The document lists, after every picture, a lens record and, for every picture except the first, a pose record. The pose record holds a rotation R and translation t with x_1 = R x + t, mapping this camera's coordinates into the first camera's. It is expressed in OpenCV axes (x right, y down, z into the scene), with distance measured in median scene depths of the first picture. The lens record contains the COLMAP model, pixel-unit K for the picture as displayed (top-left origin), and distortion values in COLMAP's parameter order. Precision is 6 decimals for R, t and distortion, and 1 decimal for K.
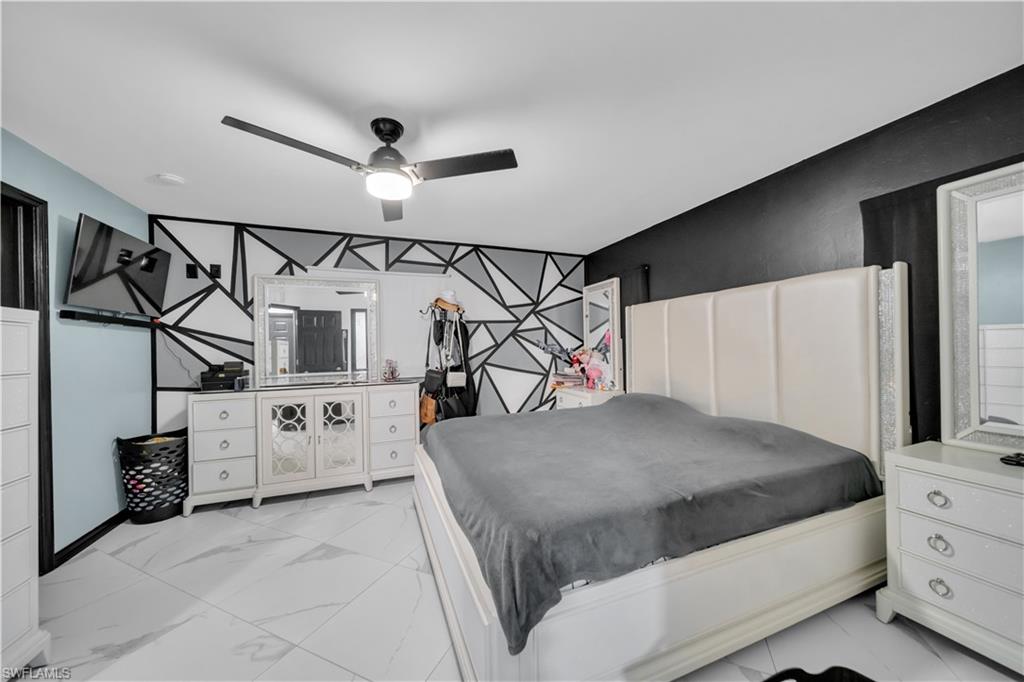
lens RADIAL K [[354.0, 0, 511.0], [0, 354.0, 346.9], [0, 0, 1]] dist [0.000055, -0.000551]
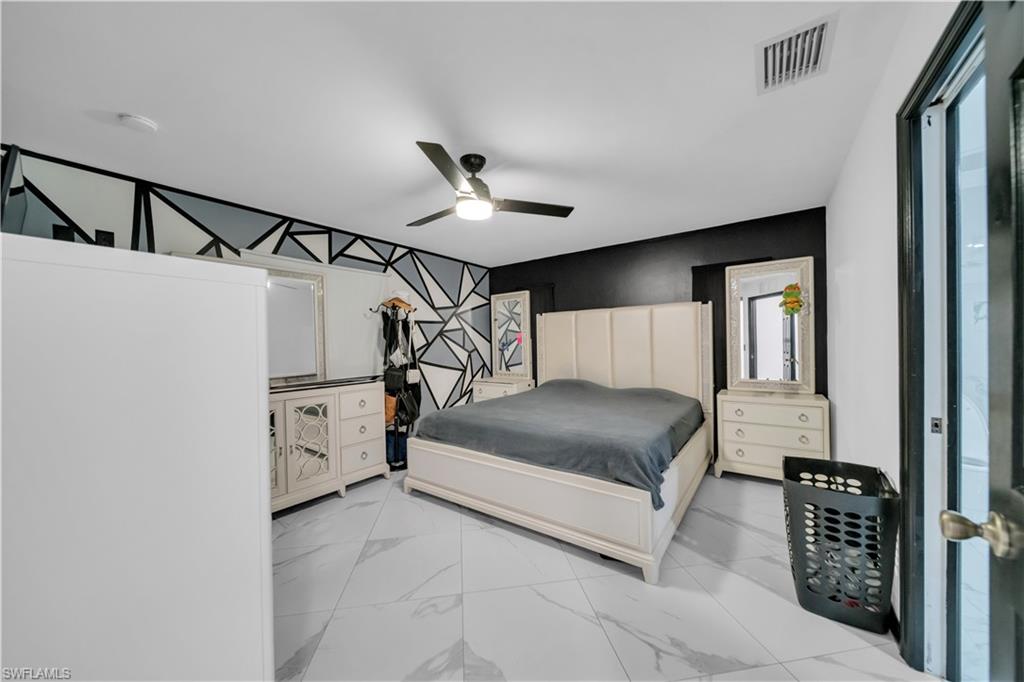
lens RADIAL K [[354.0, 0, 511.0], [0, 354.0, 346.9], [0, 0, 1]] dist [0.000055, -0.000551]
pose [[0.845455, -0.004178, 0.534030, -0.431380], [0.005219, 0.999986, -0.000439, 0.005816], [-0.534021, 0.003159, 0.845465, -0.038589]]
